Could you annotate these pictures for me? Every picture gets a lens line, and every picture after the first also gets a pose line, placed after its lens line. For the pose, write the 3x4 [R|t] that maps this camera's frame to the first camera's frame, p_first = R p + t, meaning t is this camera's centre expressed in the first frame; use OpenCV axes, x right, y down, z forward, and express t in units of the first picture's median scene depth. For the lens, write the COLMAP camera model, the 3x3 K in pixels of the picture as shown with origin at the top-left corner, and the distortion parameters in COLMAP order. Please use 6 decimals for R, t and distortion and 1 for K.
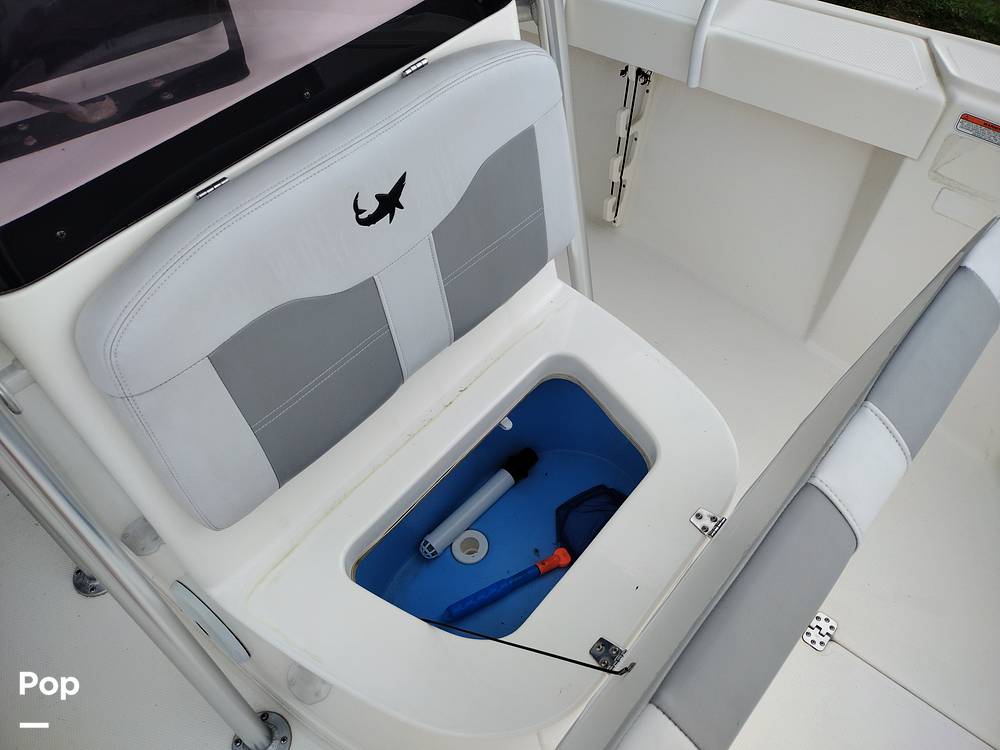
lens RADIAL K [[827.0, 0, 500.0], [0, 827.0, 375.0], [0, 0, 1]] dist [0.000587, -0.000001]
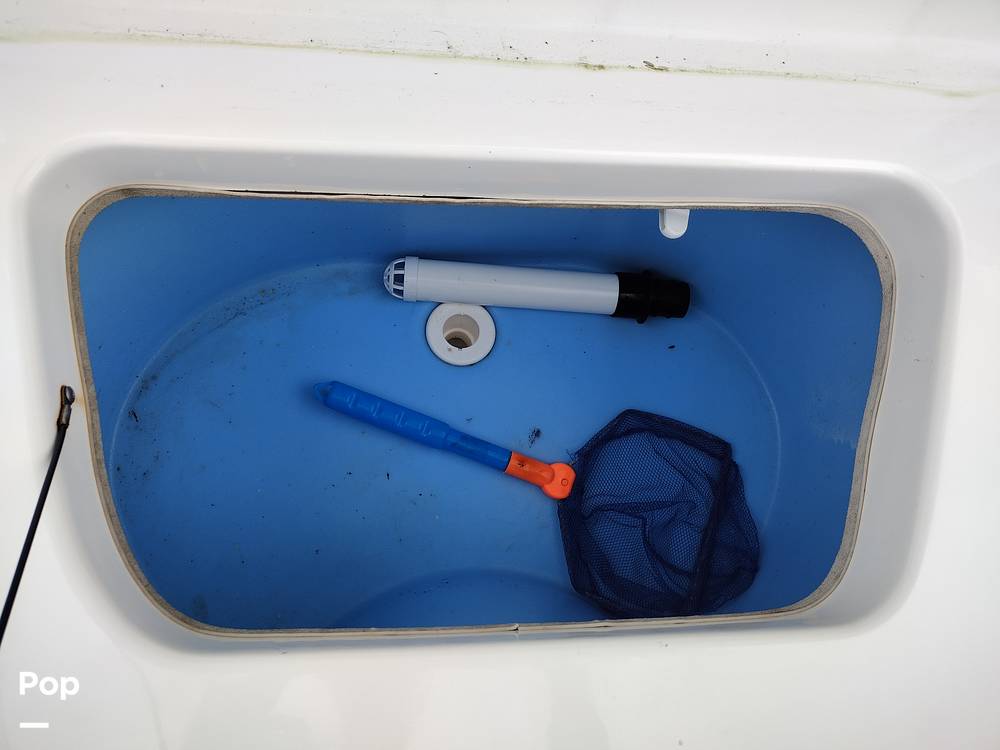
lens RADIAL K [[732.3, 0, 500.0], [0, 732.3, 375.0], [0, 0, 1]] dist [0.034914, -0.003987]
pose [[0.649635, 0.757835, -0.060509, 0.029288], [-0.663475, 0.604004, 0.441565, 0.001861], [0.371181, -0.246710, 0.895187, 0.599083]]
